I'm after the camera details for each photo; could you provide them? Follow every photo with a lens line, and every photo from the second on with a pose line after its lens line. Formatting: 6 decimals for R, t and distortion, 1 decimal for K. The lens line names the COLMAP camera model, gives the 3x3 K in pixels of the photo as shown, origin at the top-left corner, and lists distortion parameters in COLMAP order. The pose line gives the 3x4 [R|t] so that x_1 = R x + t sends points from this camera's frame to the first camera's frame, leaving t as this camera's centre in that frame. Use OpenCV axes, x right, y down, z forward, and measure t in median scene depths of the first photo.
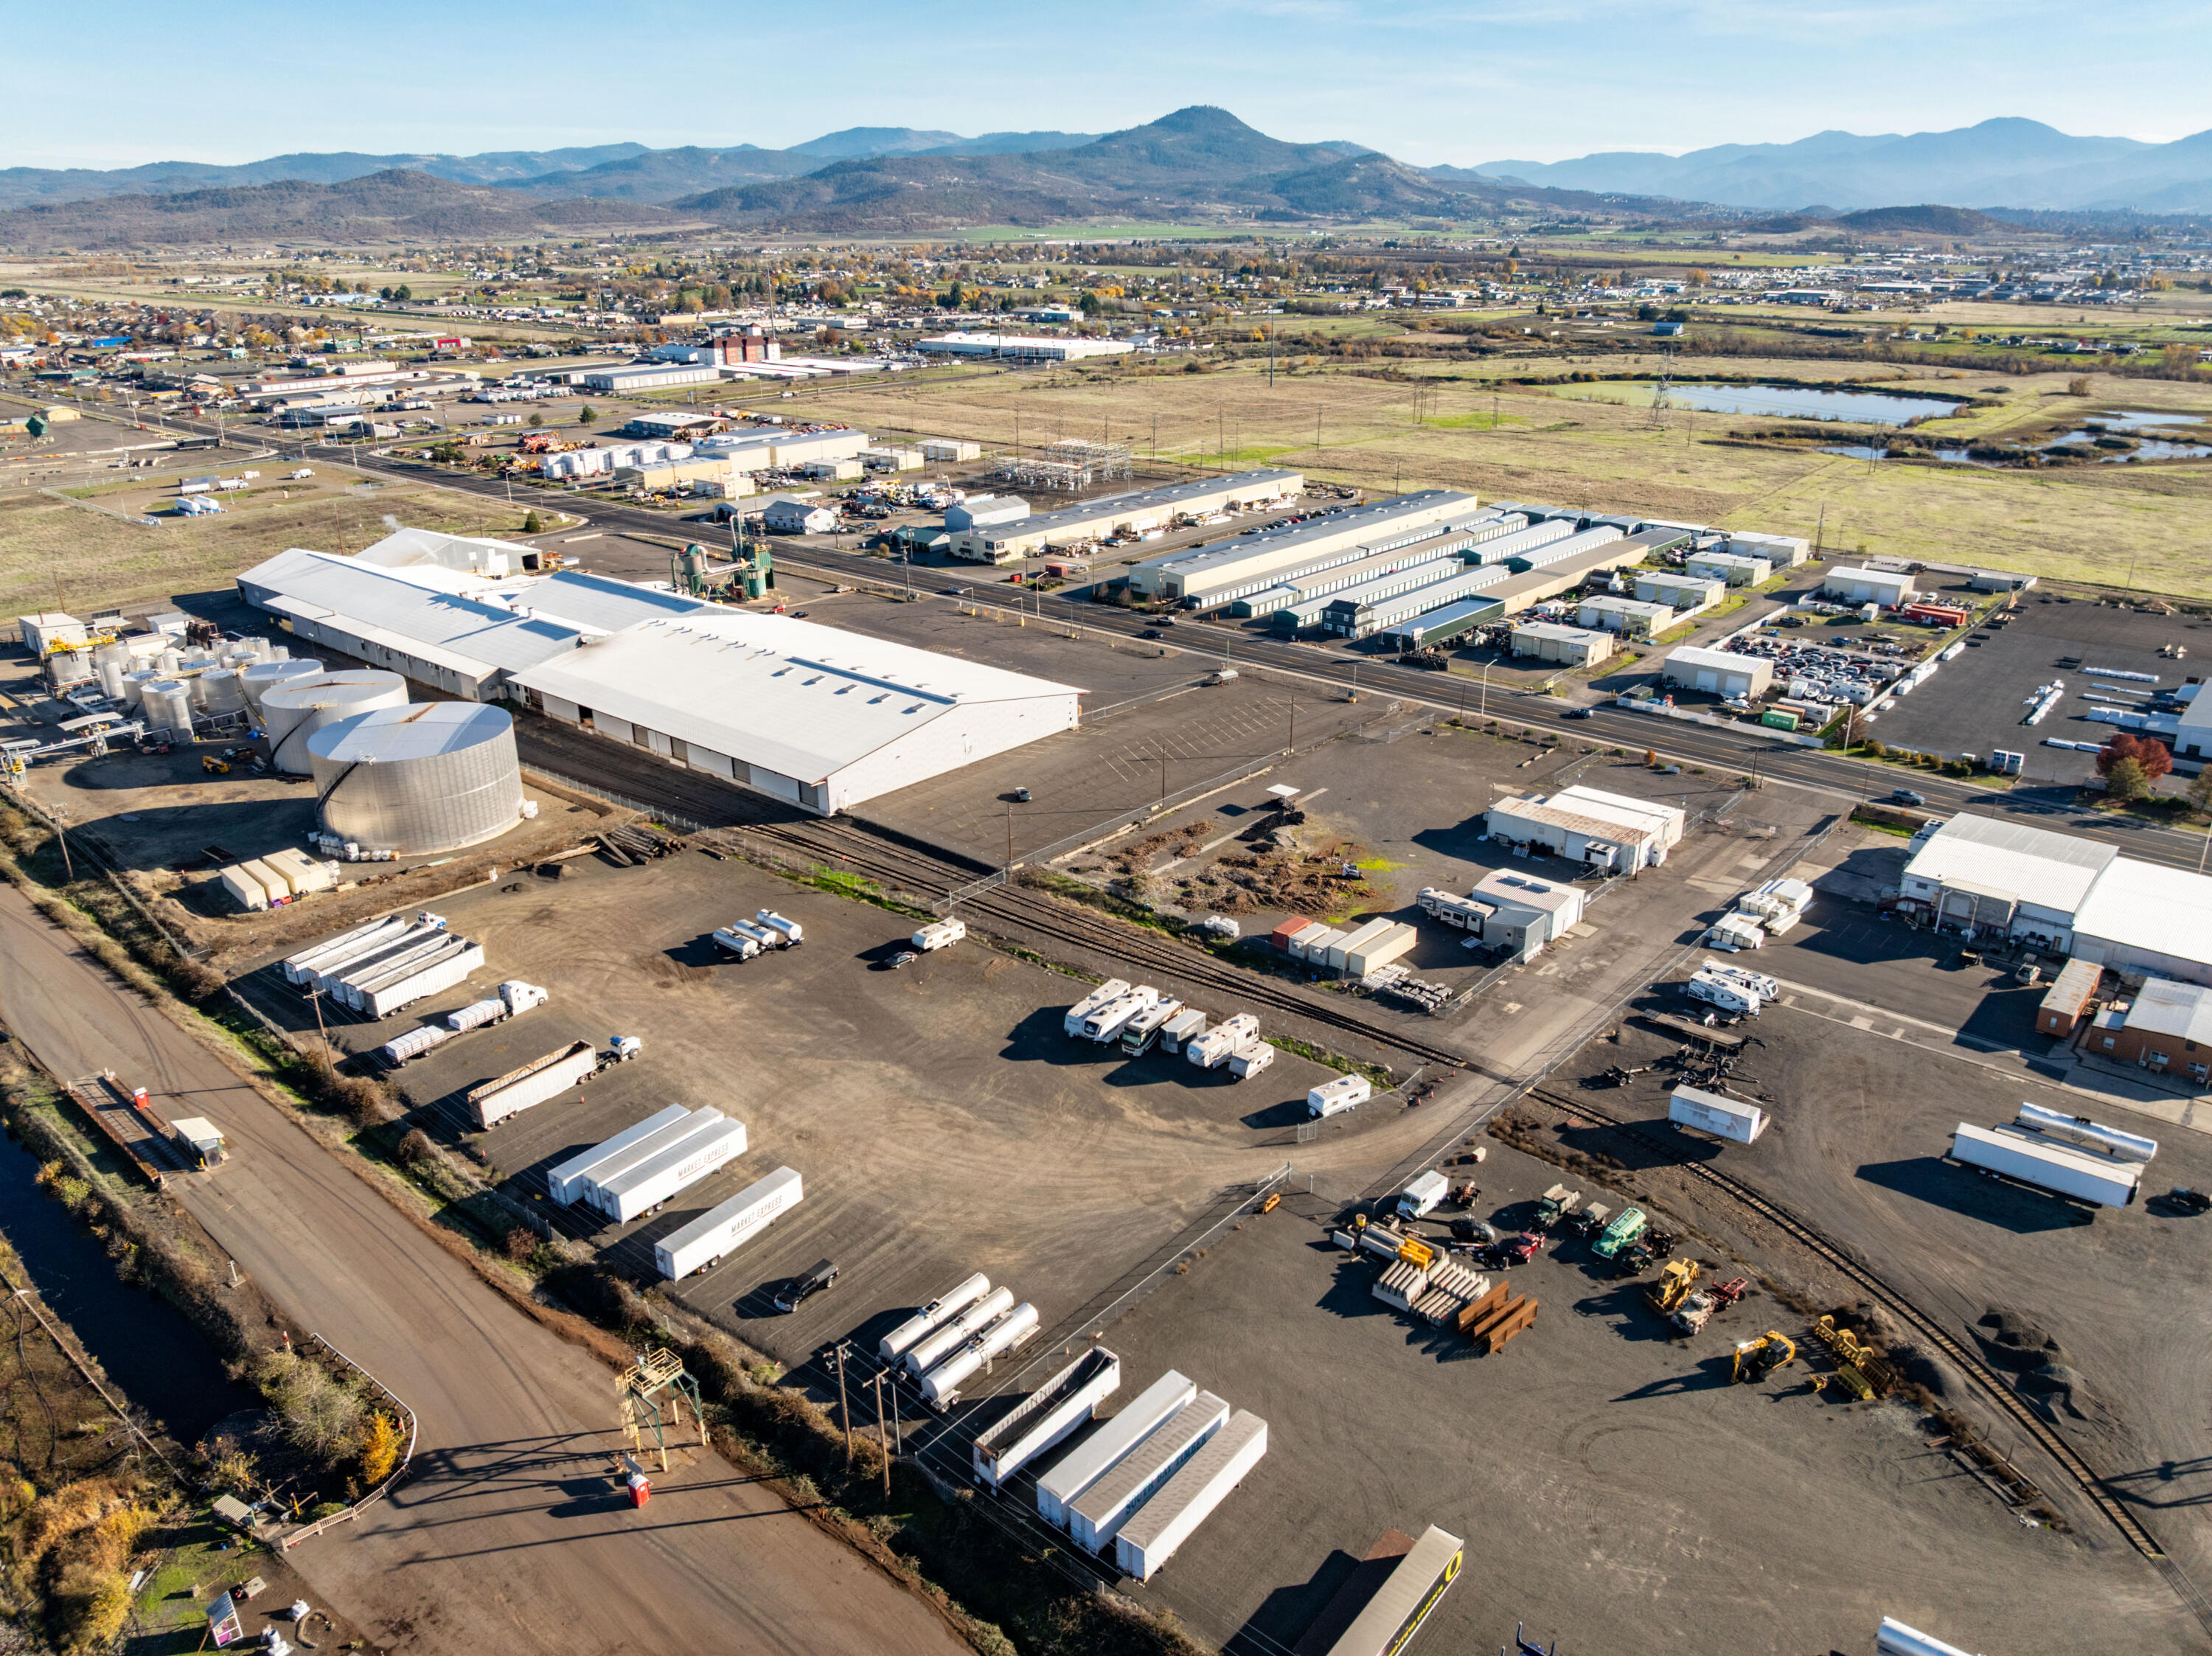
lens RADIAL K [[1563.3, 0, 1105.6], [0, 1563.3, 812.6], [0, 0, 1]] dist [-0.039774, 0.004699]
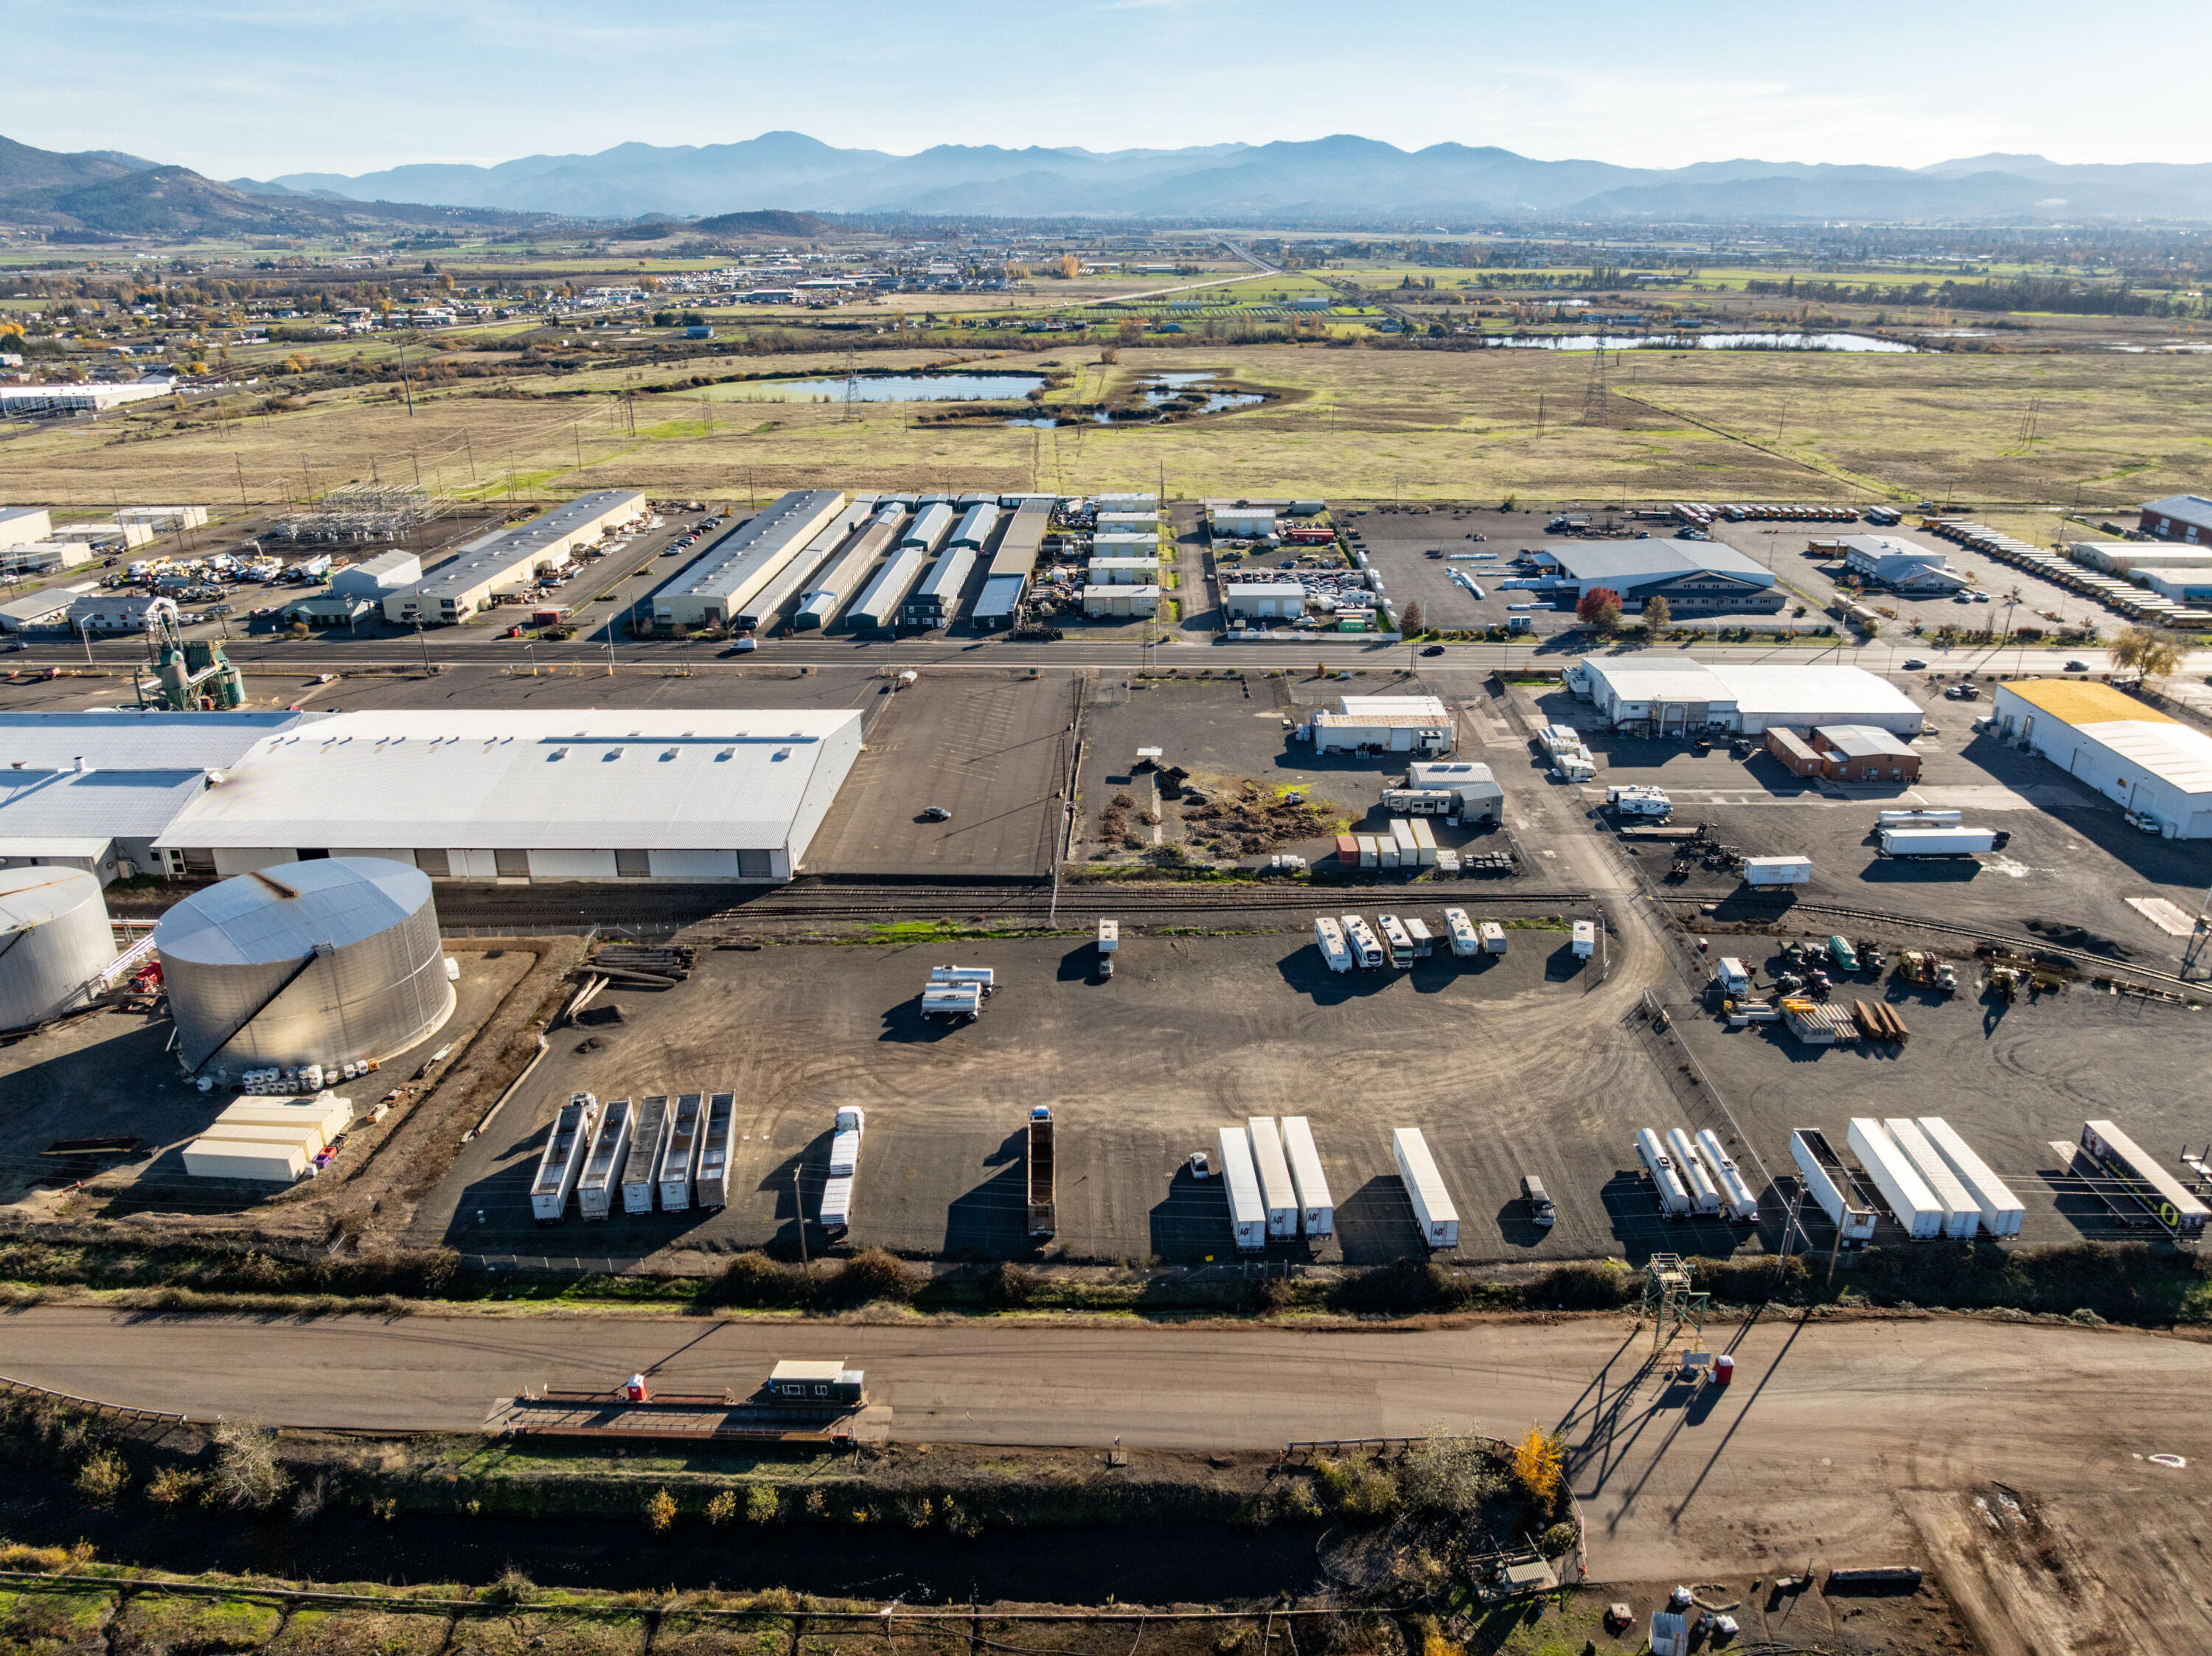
lens RADIAL K [[1563.3, 0, 1105.6], [0, 1563.3, 812.6], [0, 0, 1]] dist [-0.039774, 0.004699]
pose [[0.774098, -0.228298, 0.590469, -0.575365], [0.231984, 0.970128, 0.070960, -0.059421], [-0.589030, 0.082049, 0.803935, 0.165567]]
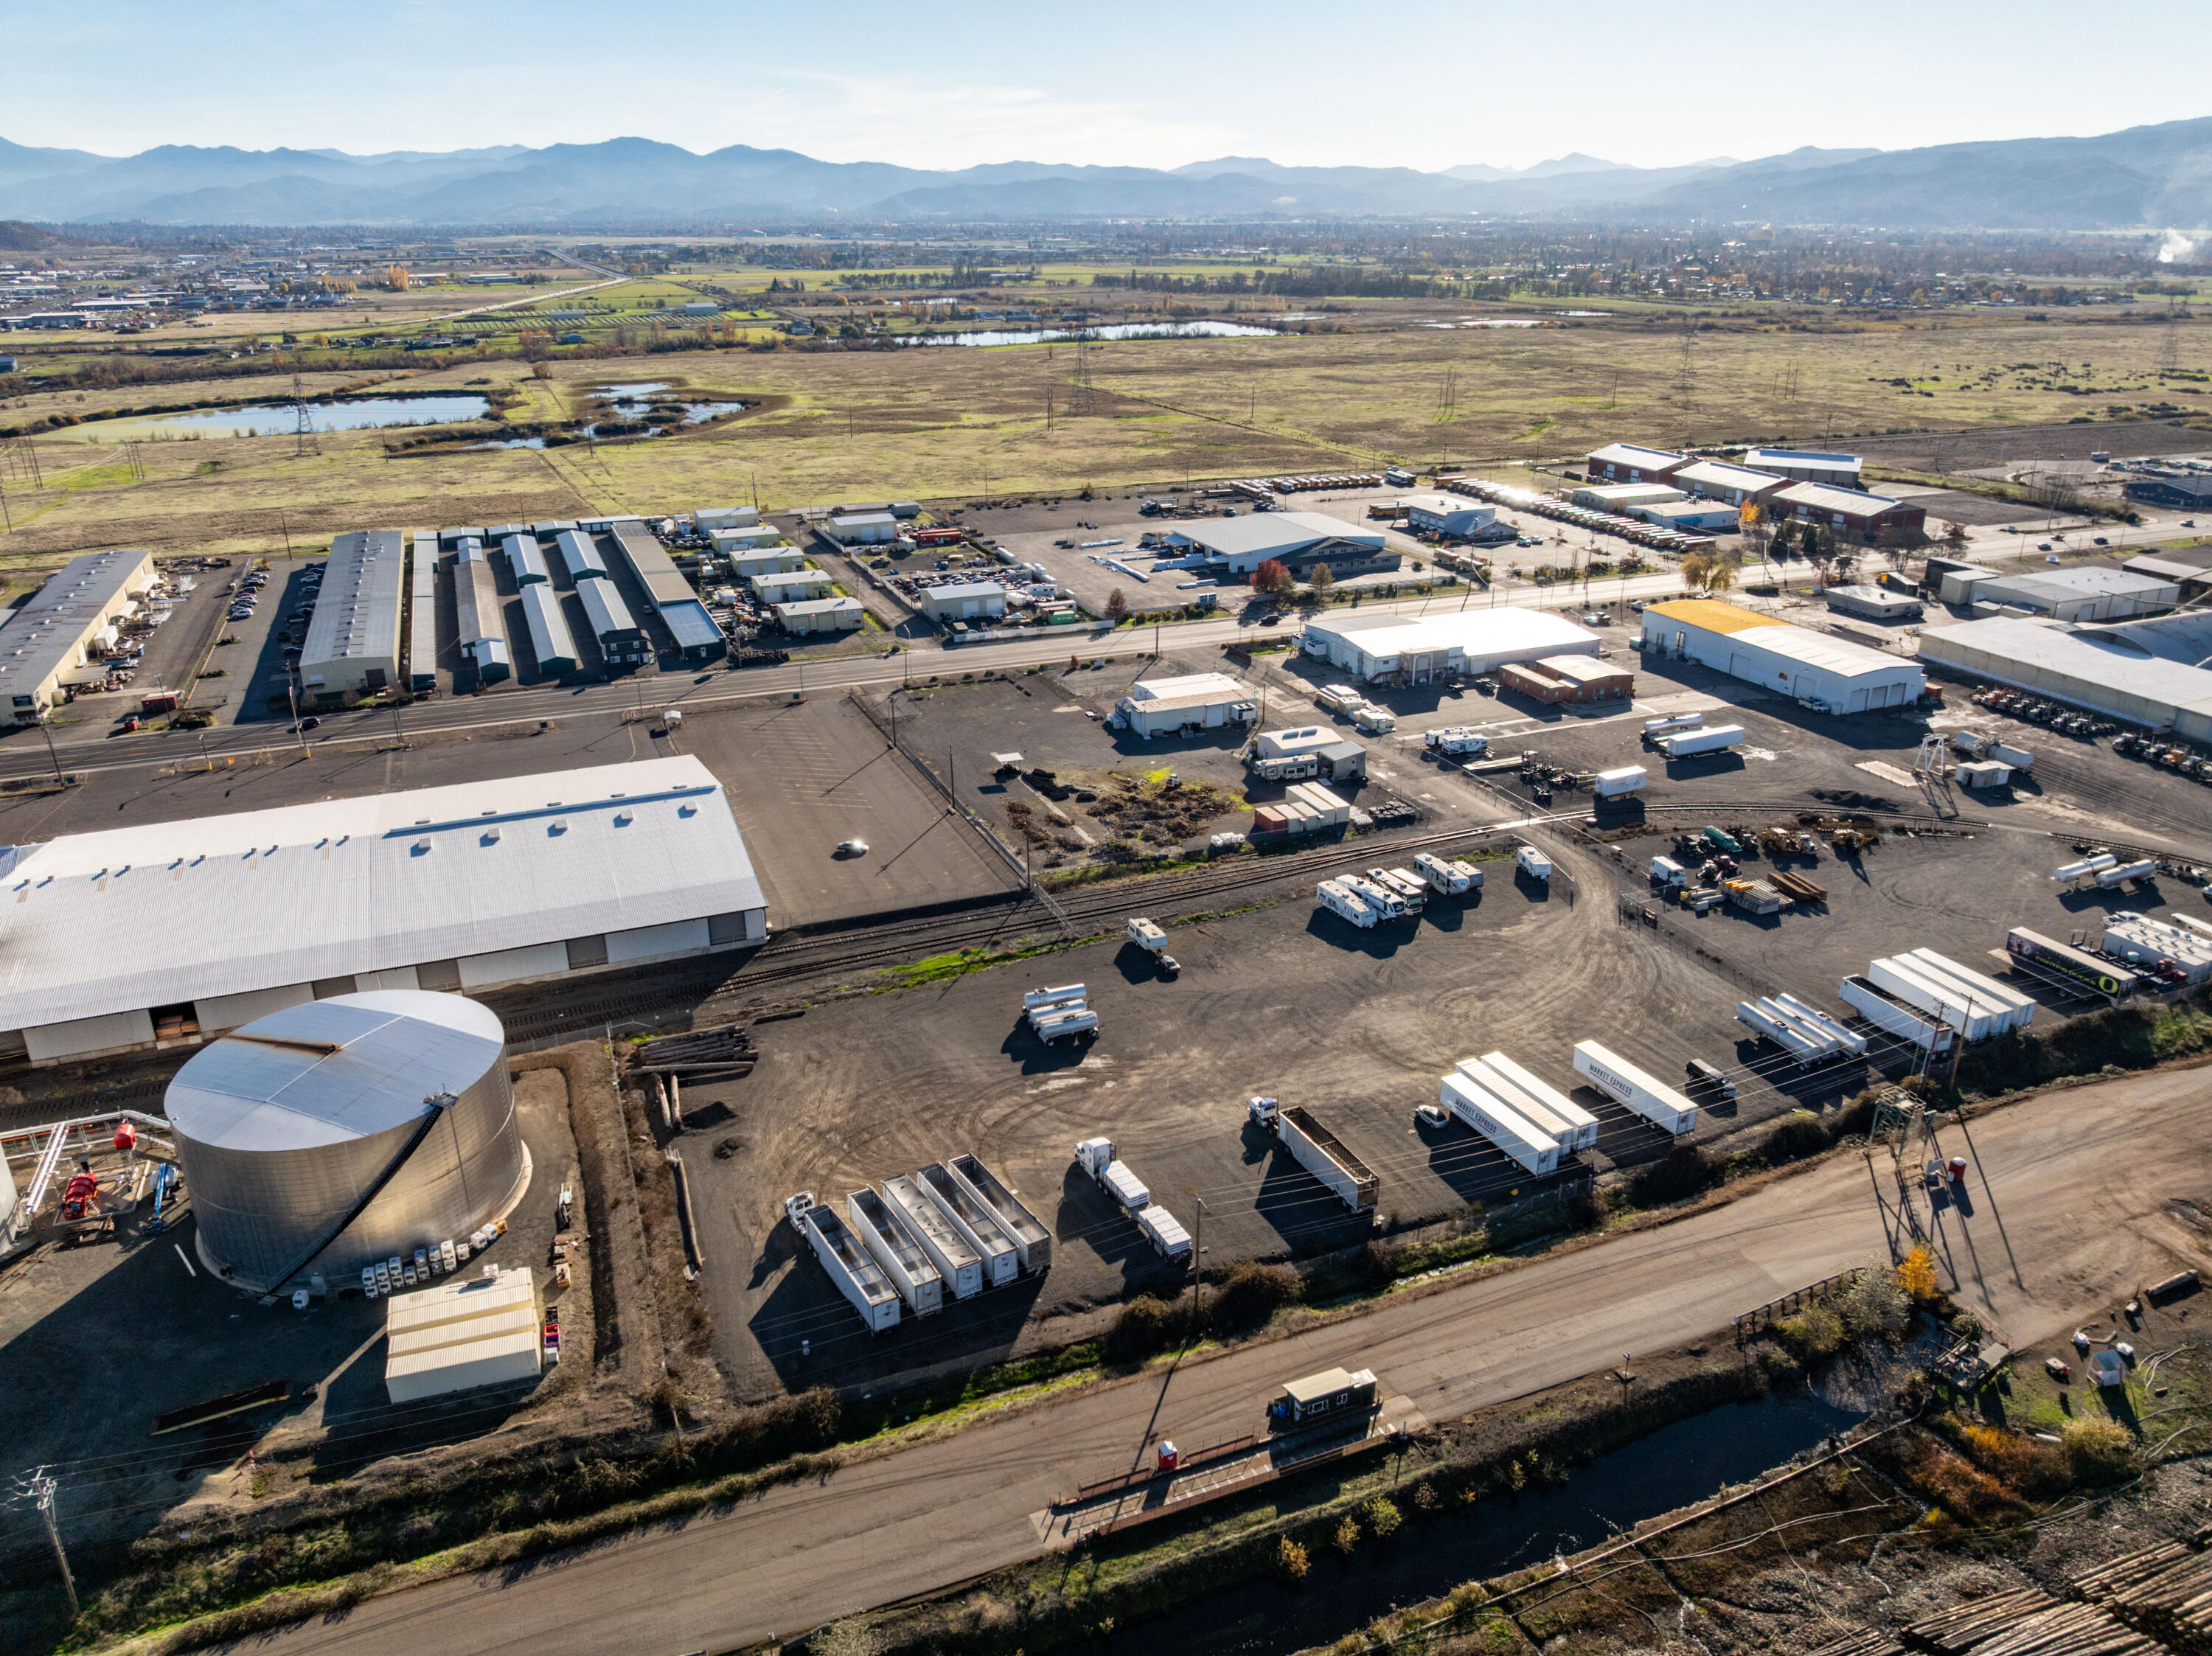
lens RADIAL K [[1563.3, 0, 1105.6], [0, 1563.3, 812.6], [0, 0, 1]] dist [-0.039774, 0.004699]
pose [[0.450171, -0.319870, 0.833684, -0.788534], [0.325785, 0.928115, 0.180185, -0.156154], [-0.831390, 0.190487, 0.522020, 0.412014]]
